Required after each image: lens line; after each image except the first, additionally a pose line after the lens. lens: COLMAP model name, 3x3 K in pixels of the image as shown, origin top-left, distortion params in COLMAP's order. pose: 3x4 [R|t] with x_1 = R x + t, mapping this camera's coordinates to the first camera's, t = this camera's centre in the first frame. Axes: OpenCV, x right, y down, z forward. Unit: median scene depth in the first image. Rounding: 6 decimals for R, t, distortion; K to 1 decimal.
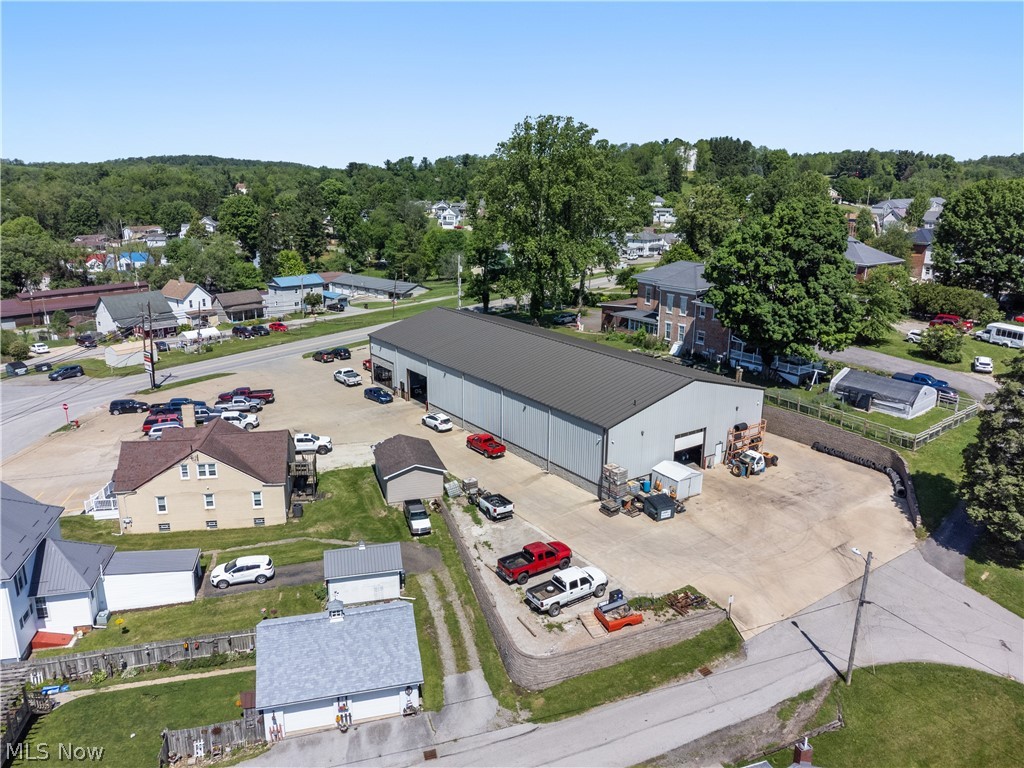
lens RADIAL K [[775.6, 0, 516.3], [0, 775.6, 335.7], [0, 0, 1]] dist [0.026458, -0.016115]
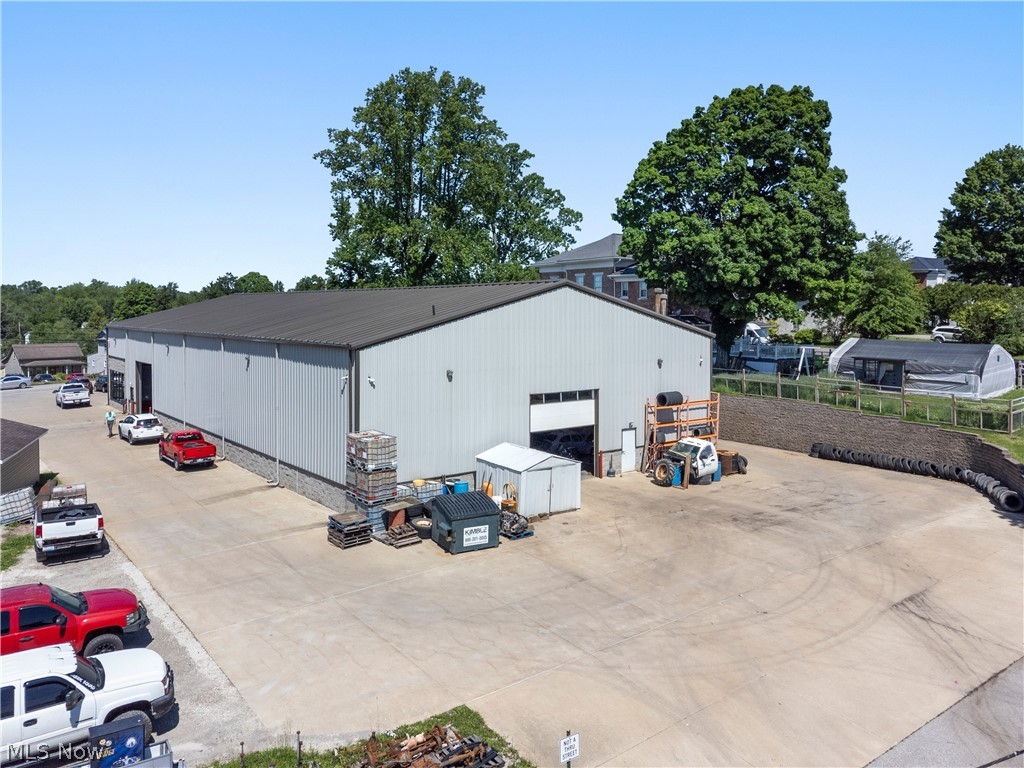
lens RADIAL K [[775.6, 0, 503.6], [0, 775.6, 290.8], [0, 0, 1]] dist [0.026458, -0.016115]
pose [[0.999817, -0.013693, 0.013337, 0.179168], [0.016460, 0.971478, -0.236556, 0.176863], [-0.009717, 0.236732, 0.971526, 0.499737]]
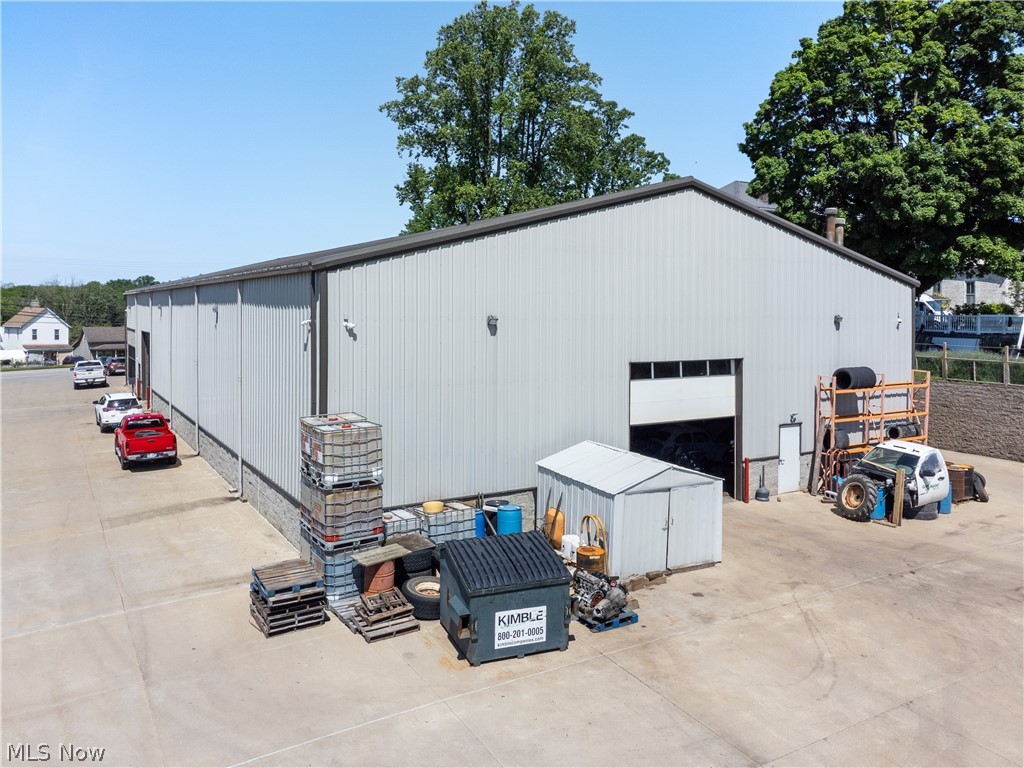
lens RADIAL K [[775.6, 0, 508.1], [0, 775.6, 293.1], [0, 0, 1]] dist [0.026458, -0.016115]
pose [[0.994249, -0.012777, -0.106325, 0.186798], [-0.012287, 0.972689, -0.231786, 0.168671], [0.106383, 0.231759, 0.966939, 0.687944]]
